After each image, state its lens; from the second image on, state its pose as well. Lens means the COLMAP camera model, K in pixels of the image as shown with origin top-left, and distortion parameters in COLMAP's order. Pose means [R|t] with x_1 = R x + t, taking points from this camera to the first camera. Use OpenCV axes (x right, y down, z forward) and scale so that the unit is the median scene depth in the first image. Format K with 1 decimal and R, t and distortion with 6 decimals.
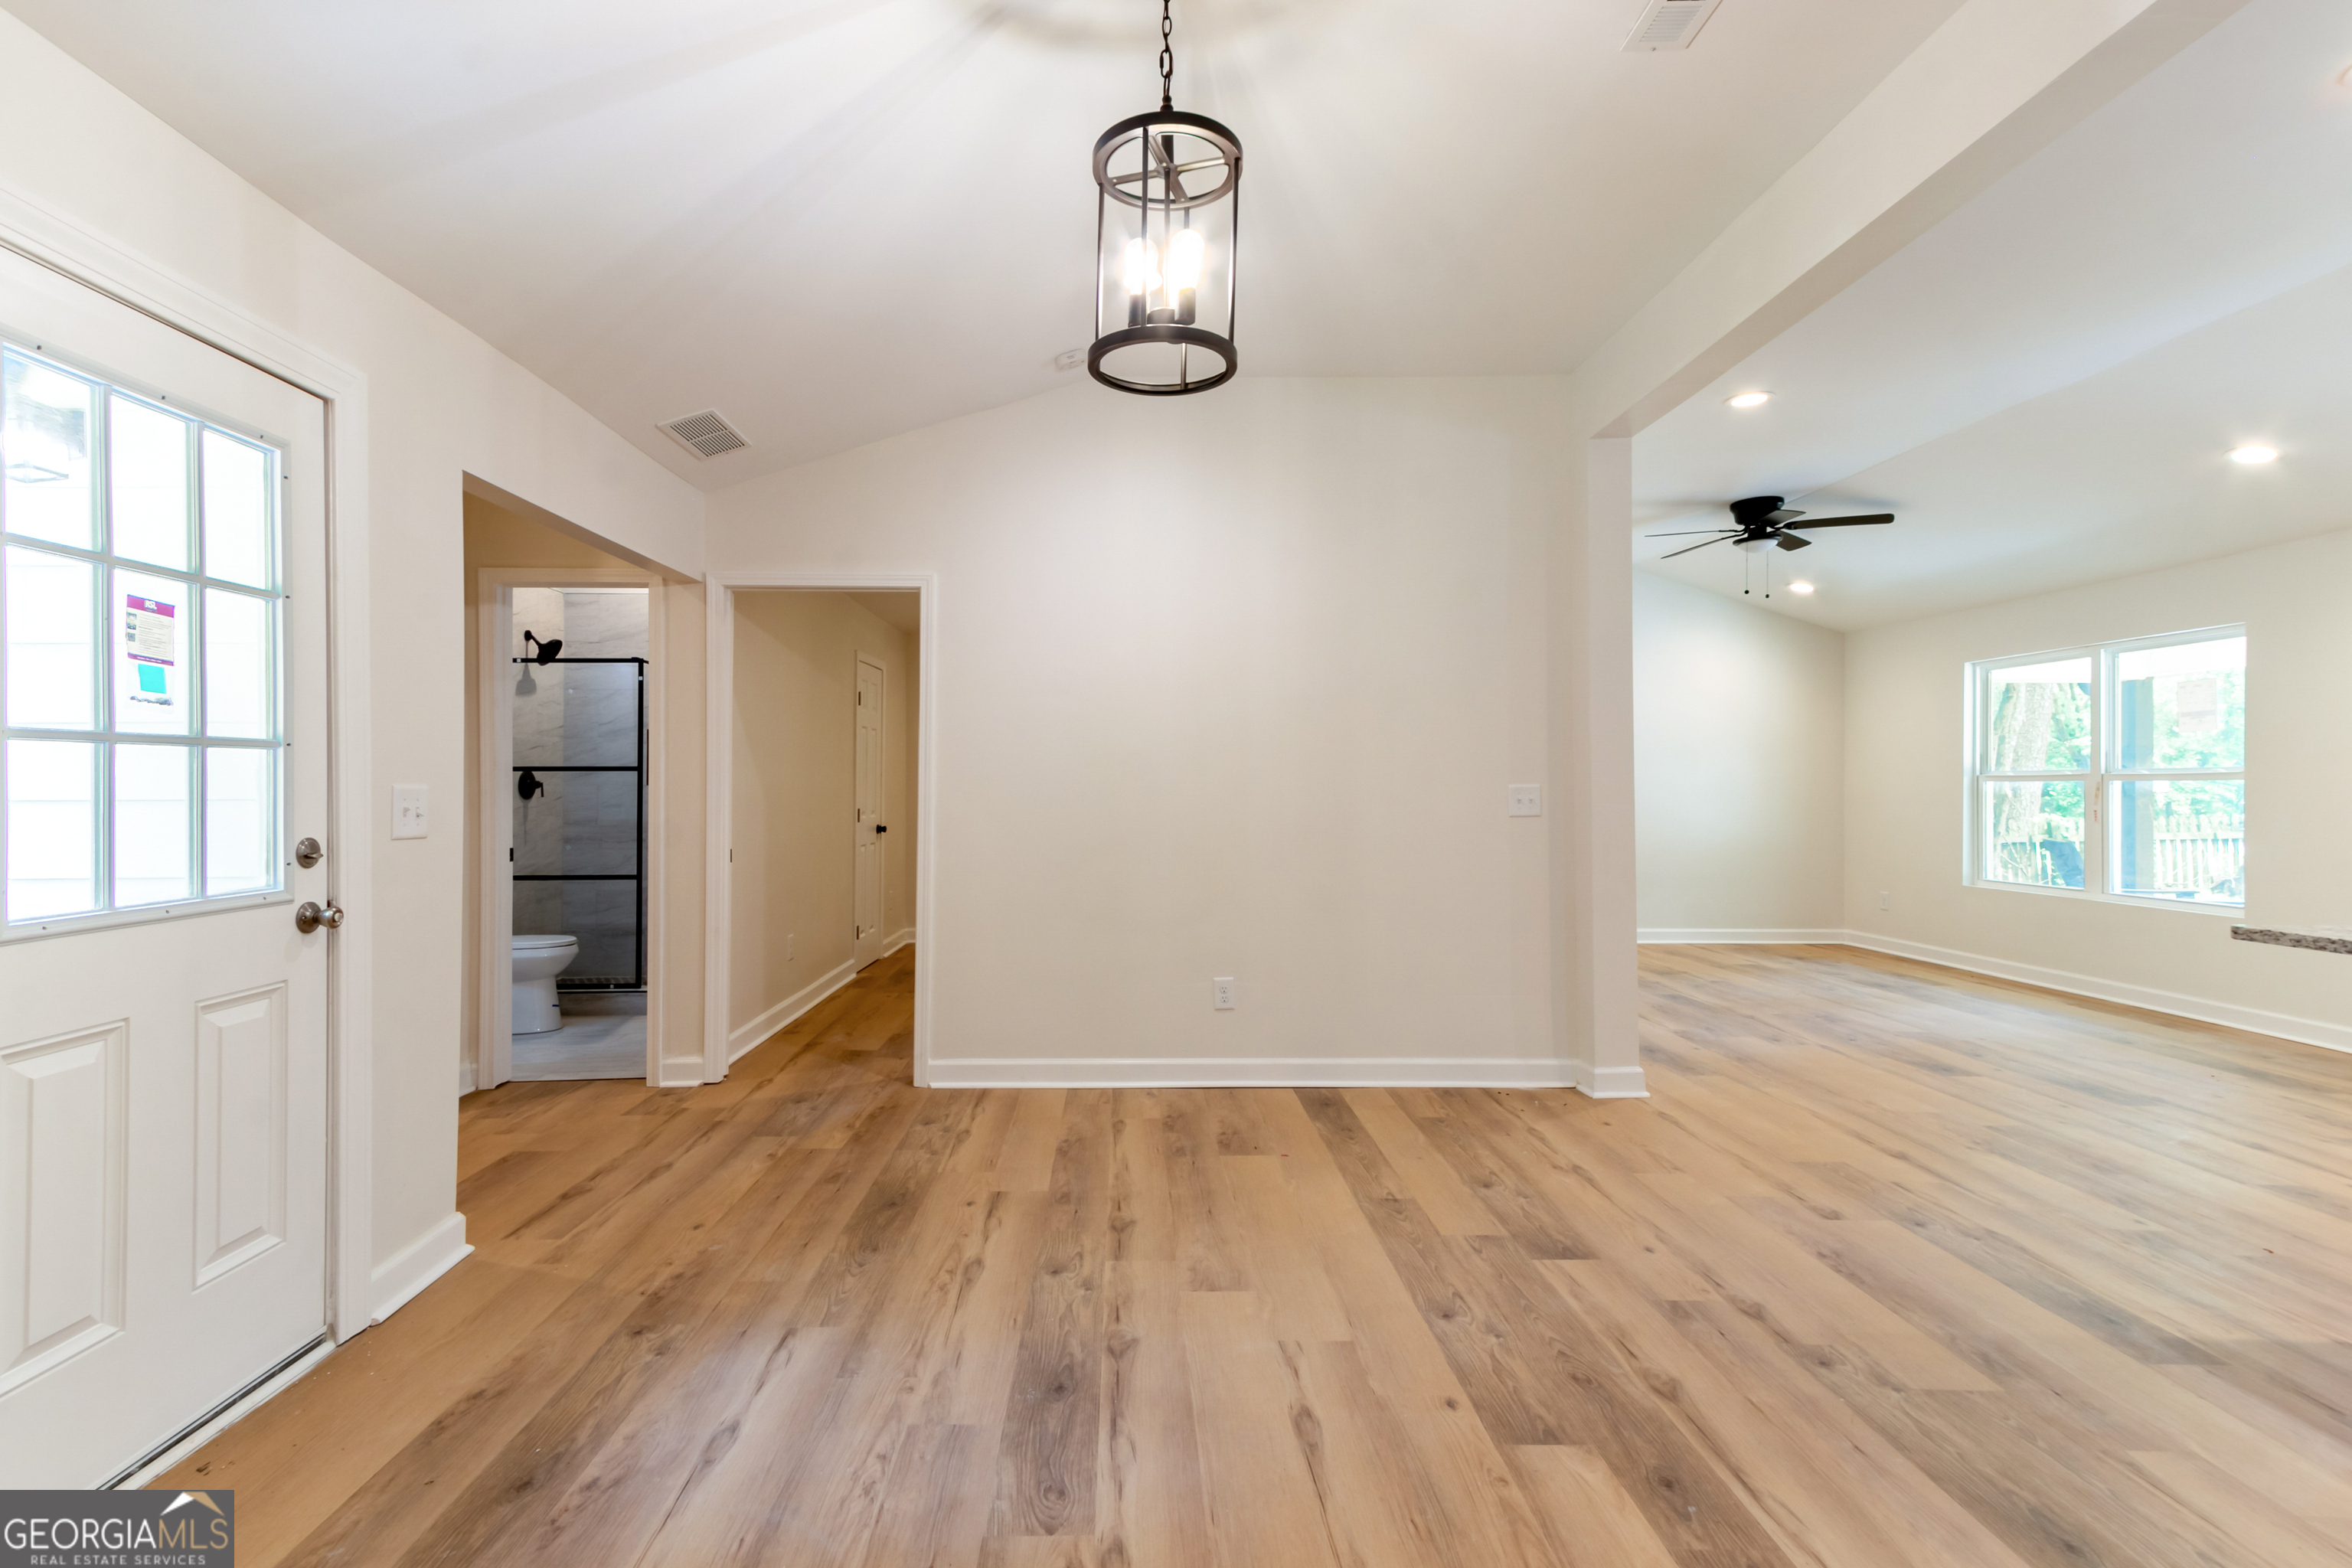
lens RADIAL K [[1123.3, 0, 1144.5], [0, 1123.3, 792.2], [0, 0, 1]] dist [0.030155, -0.001507]
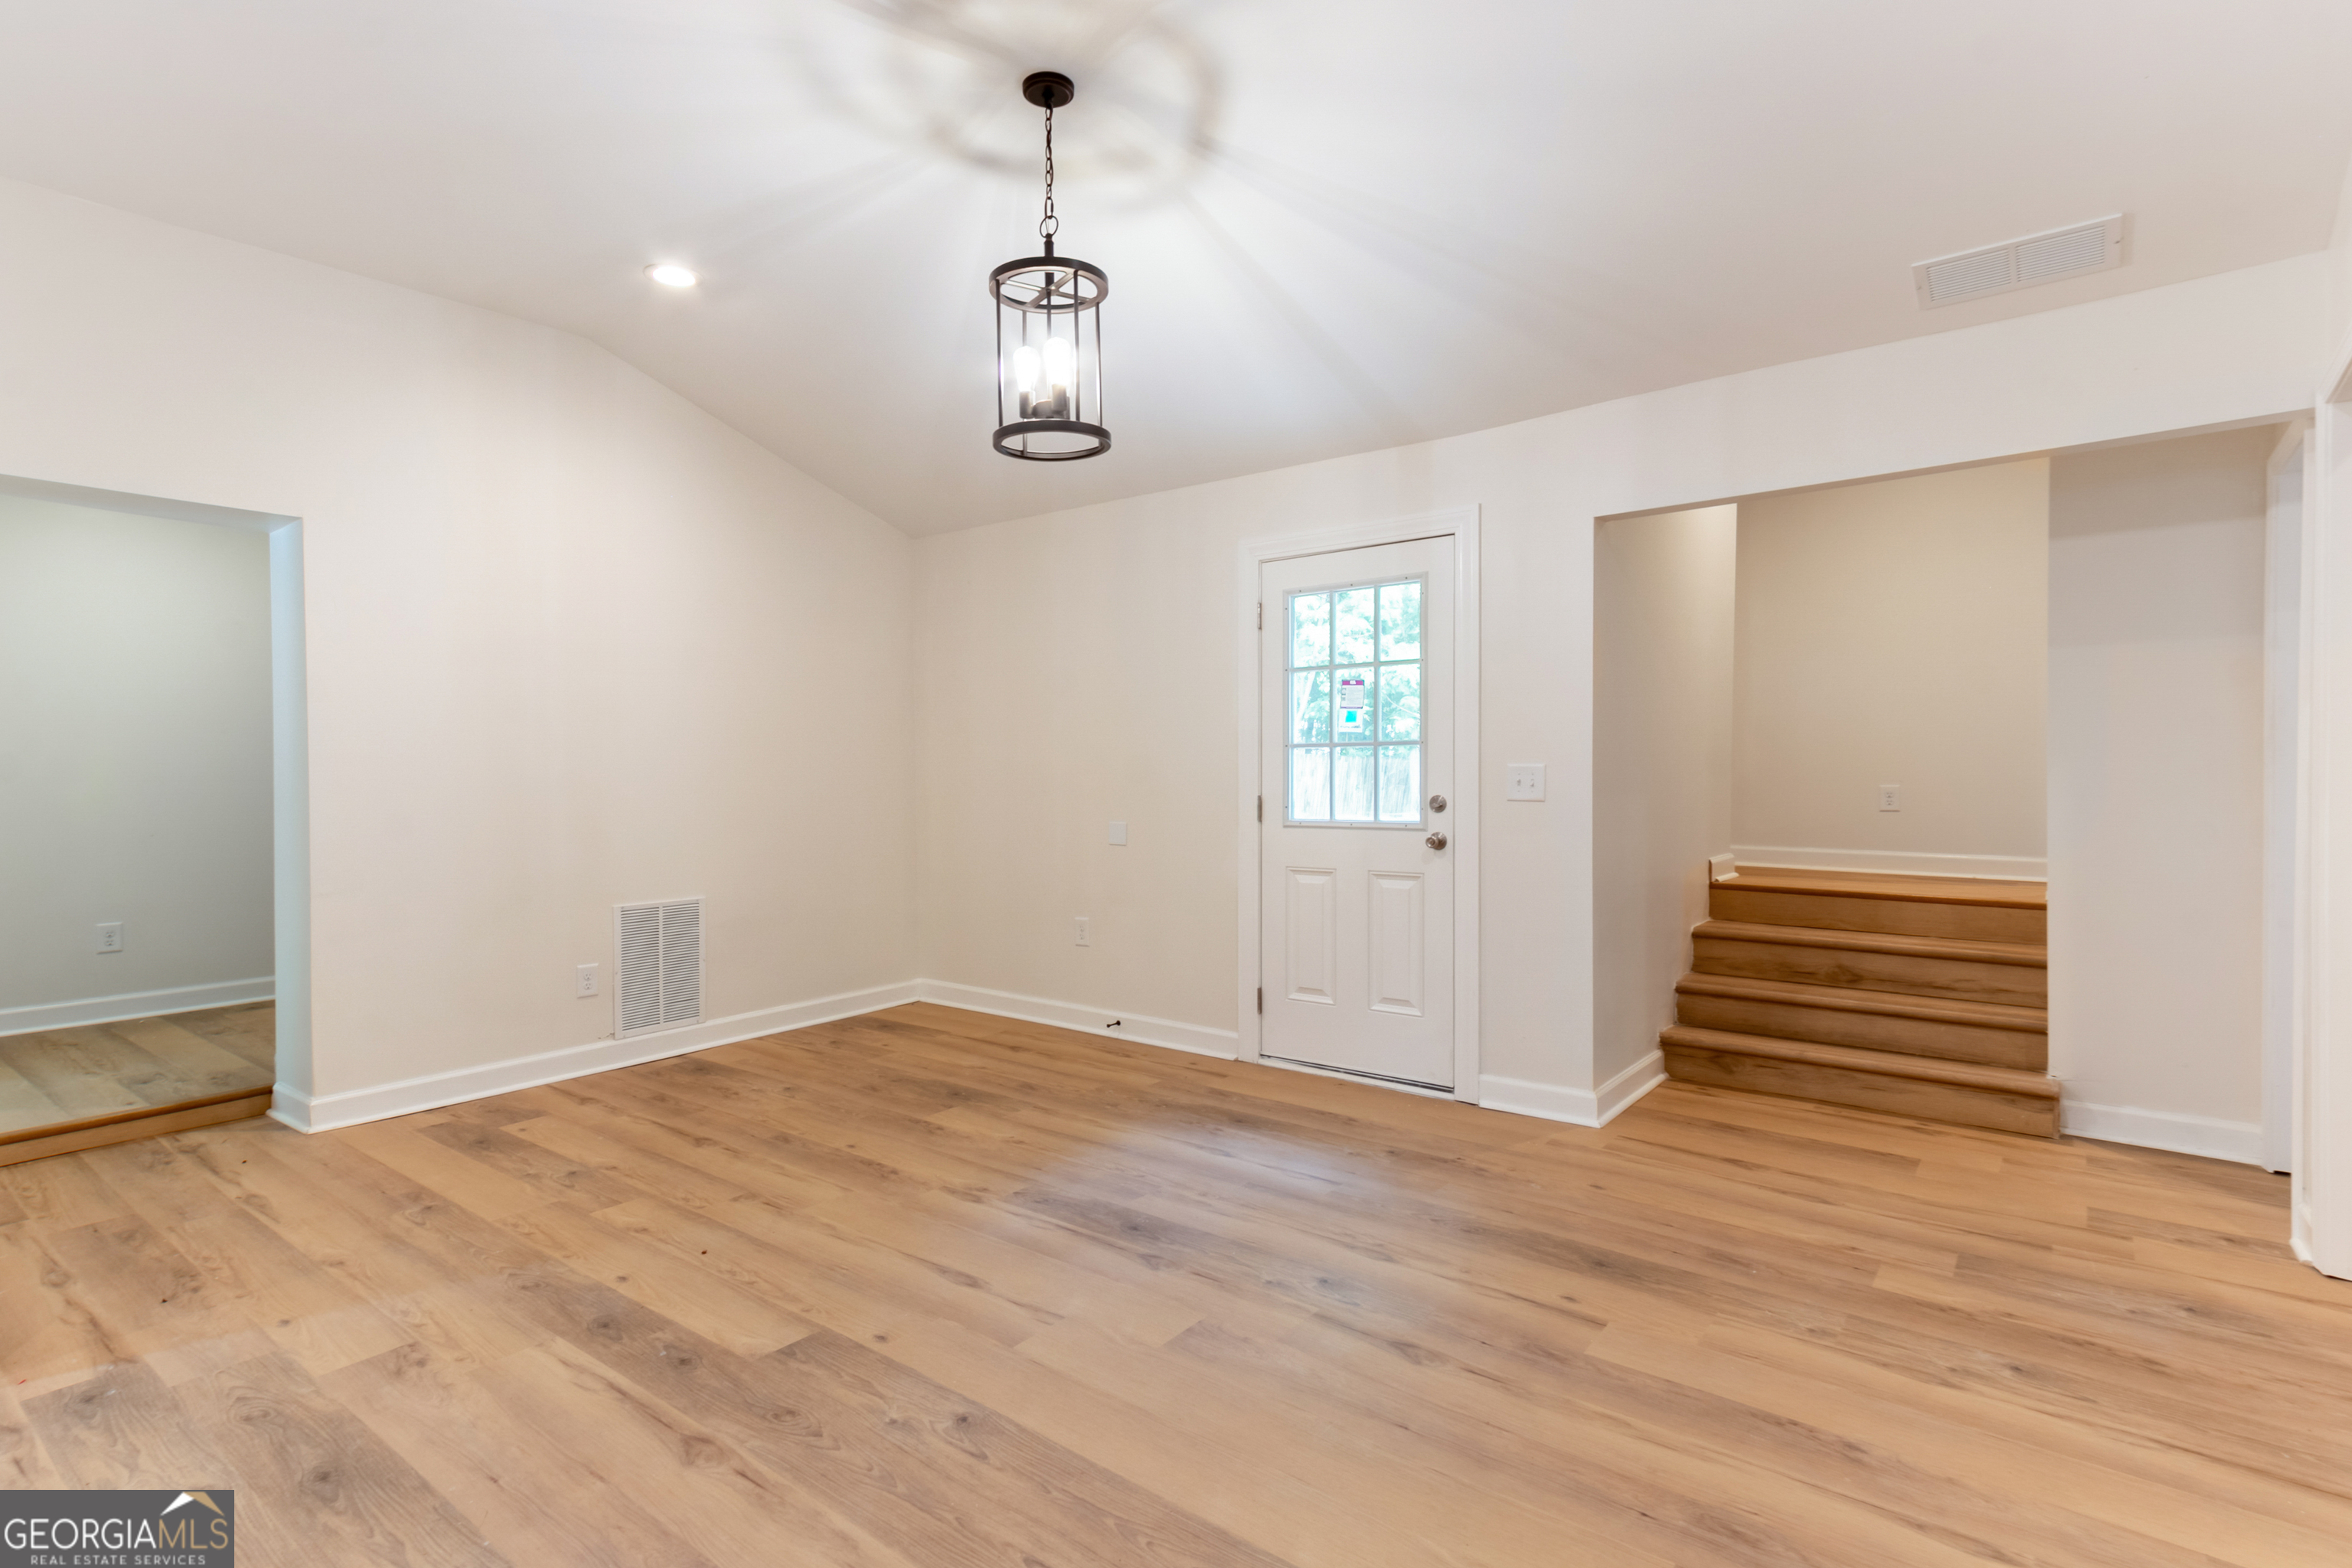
lens RADIAL K [[1123.3, 0, 1144.5], [0, 1123.3, 792.2], [0, 0, 1]] dist [0.030155, -0.001507]
pose [[-0.636909, 0.022335, -0.770616, 0.890337], [0.004640, 0.999673, 0.025139, -0.009763], [0.770925, 0.012436, -0.636804, 1.791444]]
